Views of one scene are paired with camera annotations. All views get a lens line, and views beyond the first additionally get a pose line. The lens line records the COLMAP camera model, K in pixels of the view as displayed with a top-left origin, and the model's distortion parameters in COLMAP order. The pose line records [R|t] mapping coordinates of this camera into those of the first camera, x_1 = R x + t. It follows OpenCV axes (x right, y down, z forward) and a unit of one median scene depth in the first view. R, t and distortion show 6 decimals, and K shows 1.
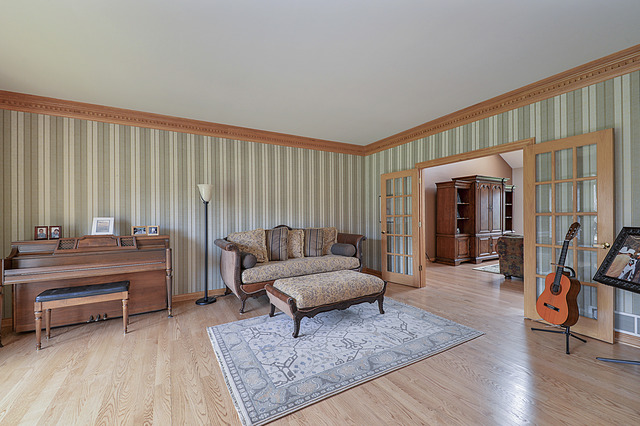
lens RADIAL K [[252.5, 0, 319.9], [0, 252.5, 216.9], [0, 0, 1]] dist [0.001431, -0.000070]
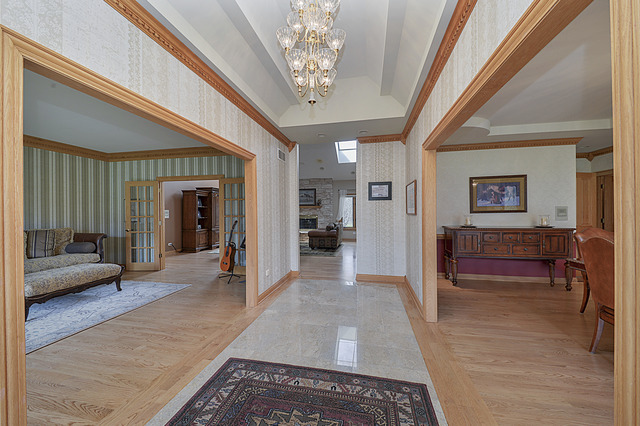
lens RADIAL K [[252.7, 0, 334.2], [0, 252.7, 215.3], [0, 0, 1]] dist [-0.014384, -0.001660]
pose [[0.647374, -0.001441, 0.762171, -0.017314], [-0.004068, 0.999977, 0.005346, -0.020341], [-0.762162, -0.006561, 0.647353, -0.514674]]
